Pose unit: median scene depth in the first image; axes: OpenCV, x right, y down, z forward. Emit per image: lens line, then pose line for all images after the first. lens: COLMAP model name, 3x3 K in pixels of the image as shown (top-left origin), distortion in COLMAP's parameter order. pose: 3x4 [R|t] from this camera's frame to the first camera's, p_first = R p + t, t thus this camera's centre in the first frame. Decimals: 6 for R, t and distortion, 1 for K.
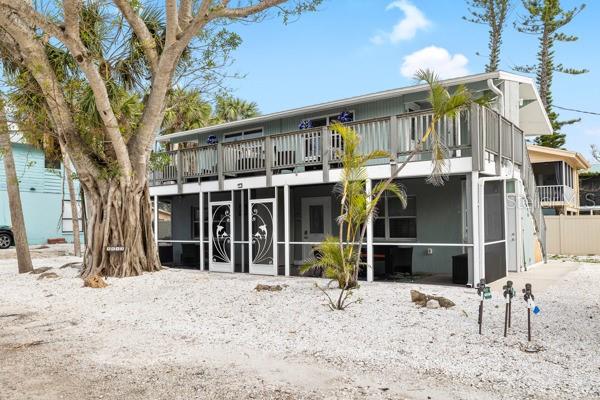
lens RADIAL K [[461.8, 0, 300.0], [0, 461.8, 200.0], [0, 0, 1]] dist [0.001053, -0.000194]
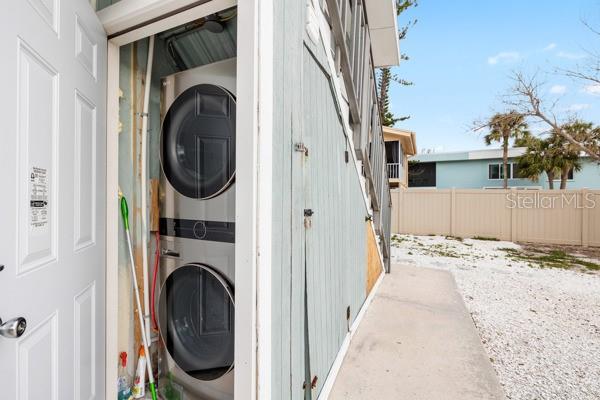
lens RADIAL K [[272.0, 0, 300.0], [0, 272.0, 200.0], [0, 0, 1]] dist [-0.004190, -0.000367]
pose [[0.979032, 0.009252, 0.203497, 0.210294], [-0.019703, 0.998585, 0.049388, 0.024922], [-0.202752, -0.052362, 0.977829, 0.409797]]
